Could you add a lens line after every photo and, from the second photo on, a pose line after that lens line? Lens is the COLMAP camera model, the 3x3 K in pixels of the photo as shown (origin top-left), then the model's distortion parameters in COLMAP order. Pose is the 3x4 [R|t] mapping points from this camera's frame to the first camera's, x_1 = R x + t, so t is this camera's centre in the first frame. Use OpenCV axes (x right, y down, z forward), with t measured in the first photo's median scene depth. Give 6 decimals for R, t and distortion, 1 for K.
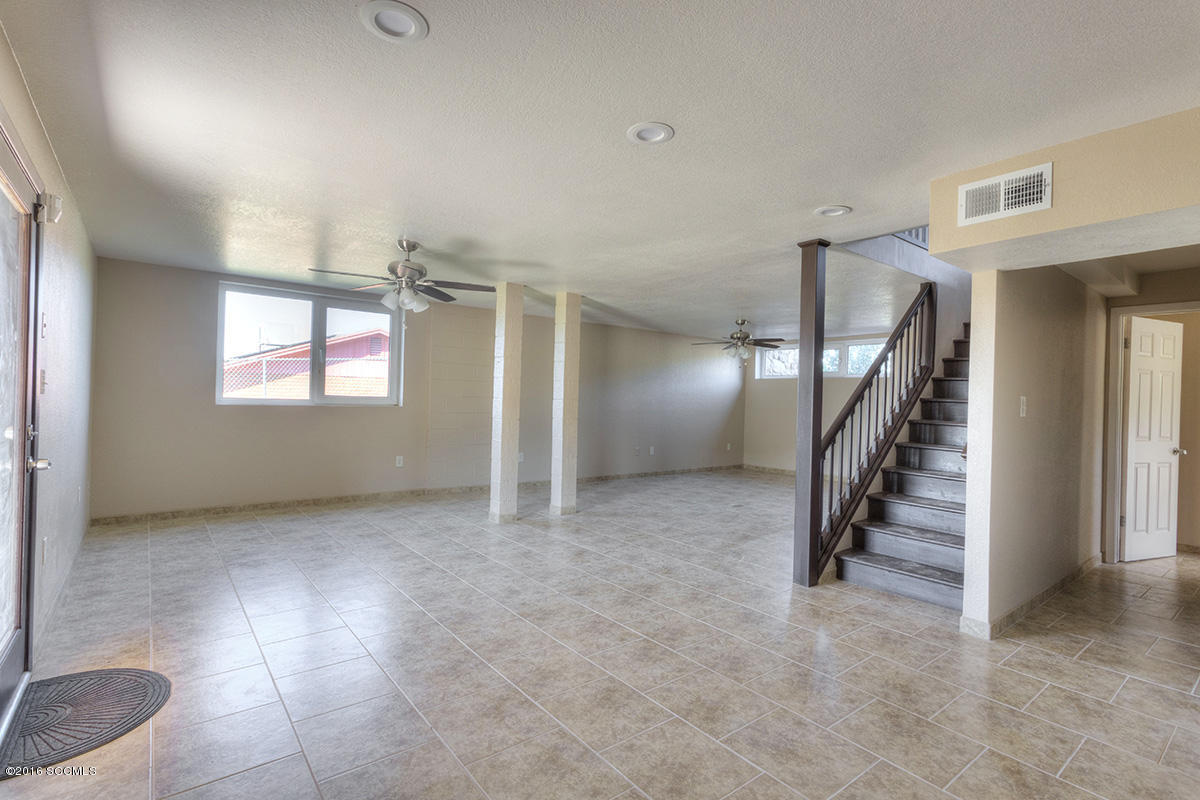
lens RADIAL K [[563.3, 0, 599.4], [0, 563.3, 396.7], [0, 0, 1]] dist [0.001681, 0.002425]
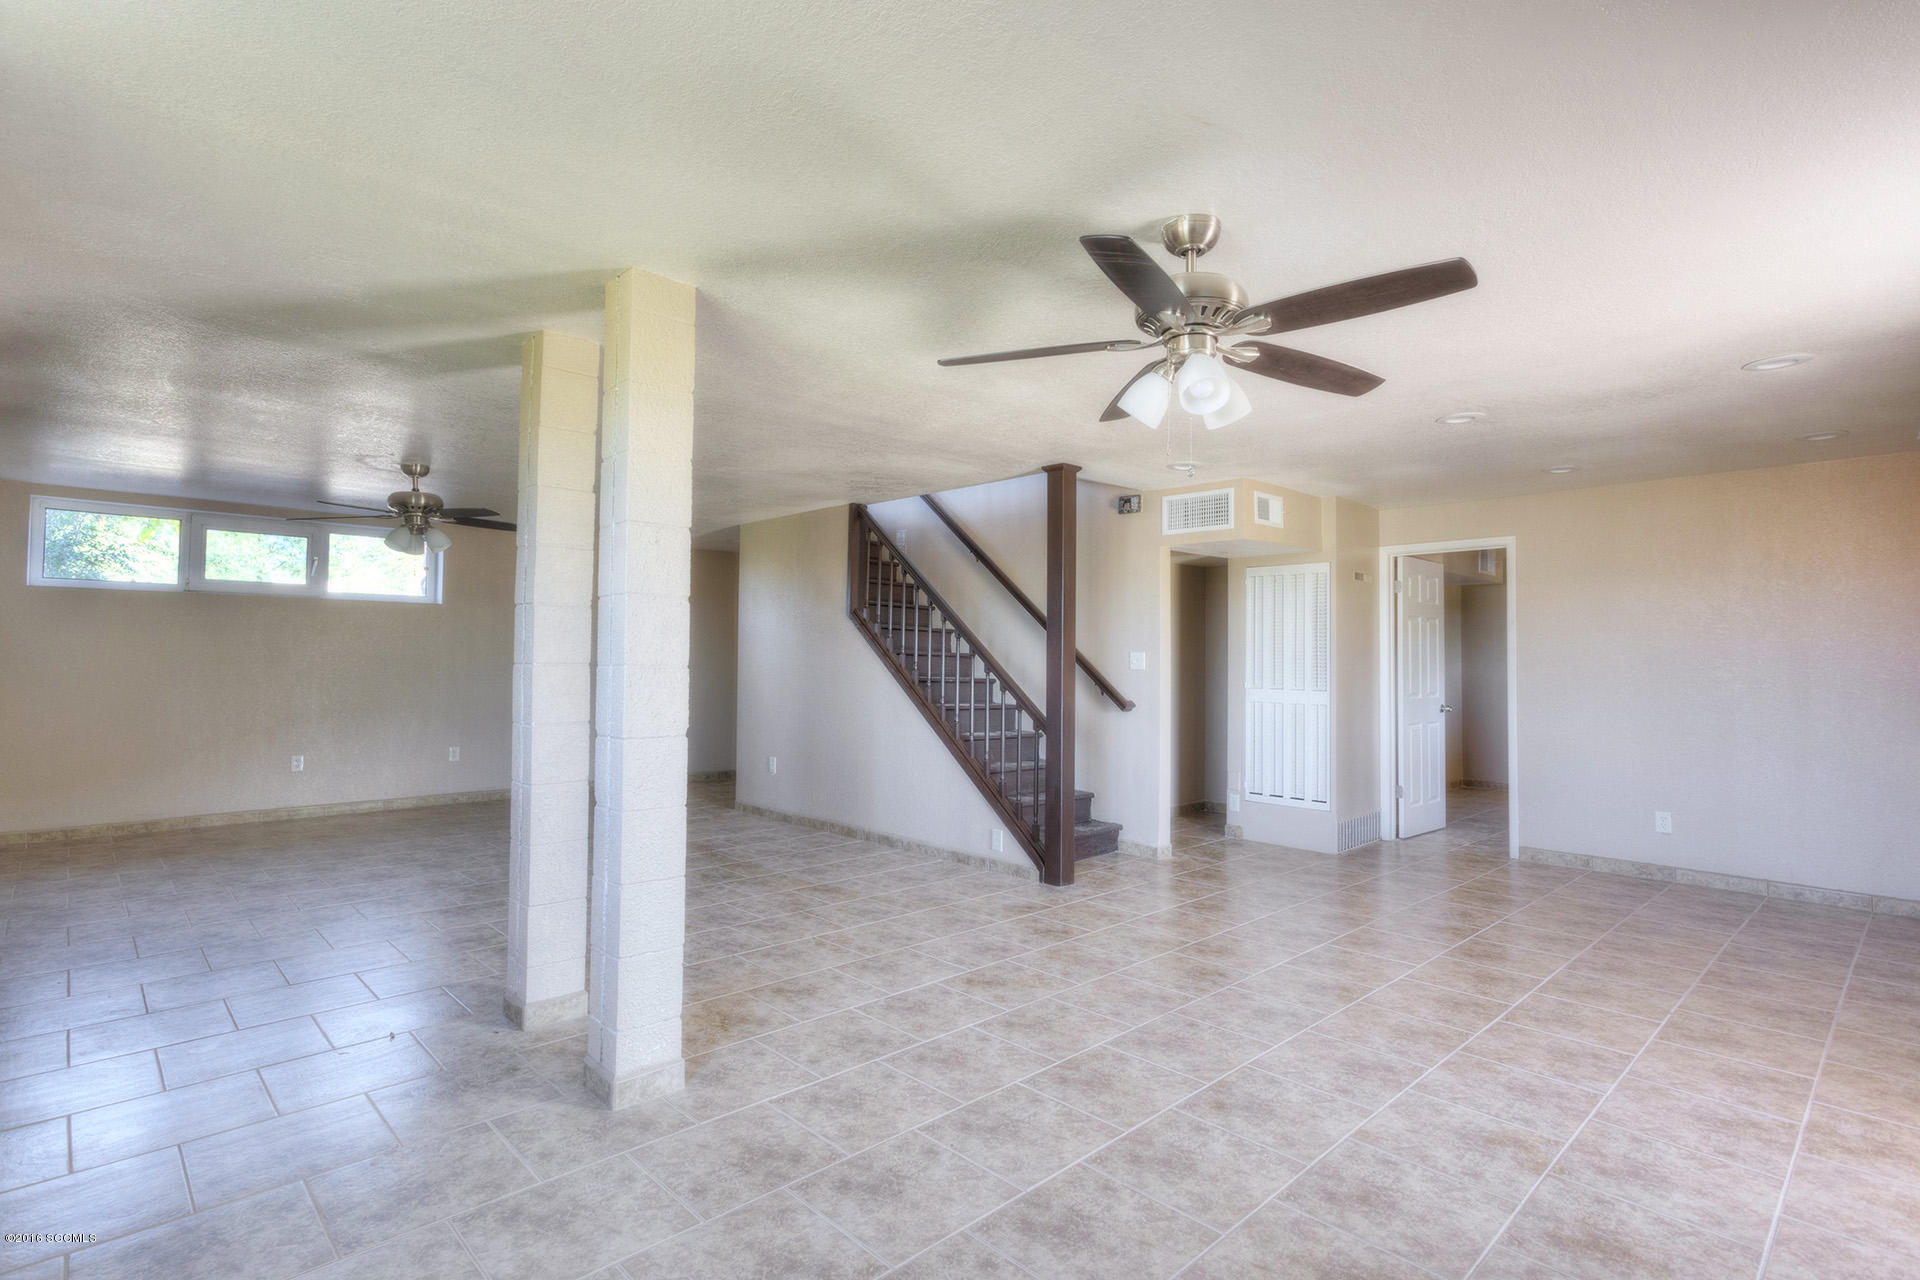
lens RADIAL K [[901.2, 0, 959.1], [0, 901.2, 634.7], [0, 0, 1]] dist [0.001681, 0.002425]
pose [[-0.088195, 0.009908, 0.996054, -0.886657], [-0.023714, 0.999646, -0.012043, -0.014538], [-0.995821, -0.024682, -0.087929, 1.195940]]
